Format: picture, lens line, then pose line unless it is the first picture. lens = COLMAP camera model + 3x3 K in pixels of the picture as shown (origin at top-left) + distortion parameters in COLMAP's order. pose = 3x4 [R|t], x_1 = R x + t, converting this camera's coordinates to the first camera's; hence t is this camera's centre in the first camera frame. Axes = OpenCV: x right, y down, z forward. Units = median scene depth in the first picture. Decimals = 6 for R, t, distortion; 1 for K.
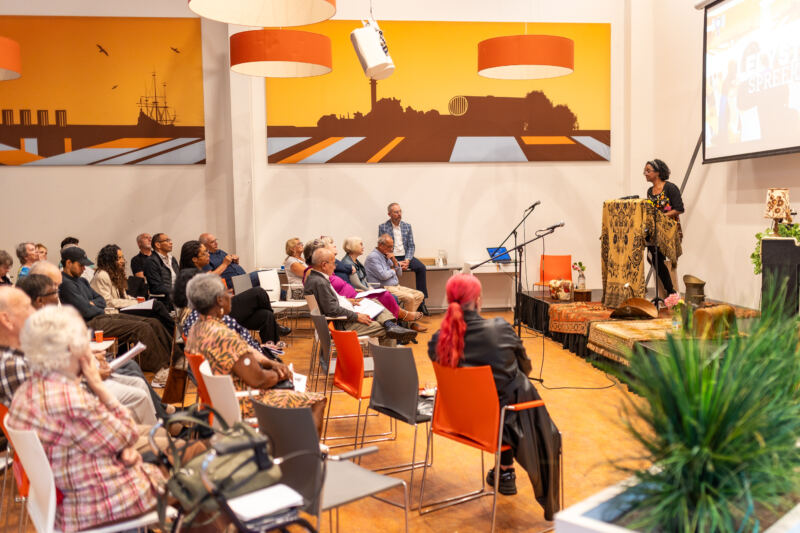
lens RADIAL K [[803.2, 0, 422.0], [0, 803.2, 270.2], [0, 0, 1]] dist [0.000116, 0.007550]
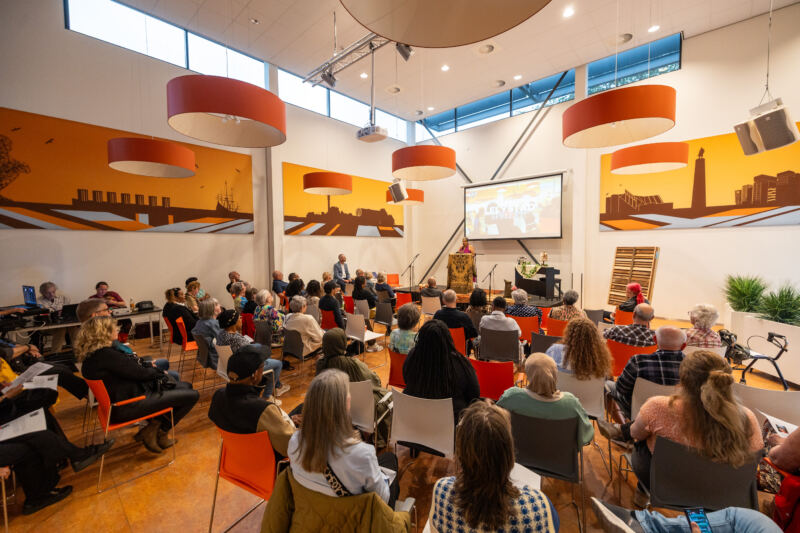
lens RADIAL K [[337.1, 0, 398.6], [0, 337.1, 262.5], [0, 0, 1]] dist [-0.001067, 0.000085]
pose [[0.758029, -0.021910, 0.651852, -0.528922], [0.049067, 0.998519, -0.023497, -0.031640], [-0.650372, 0.049796, 0.757982, 0.197944]]
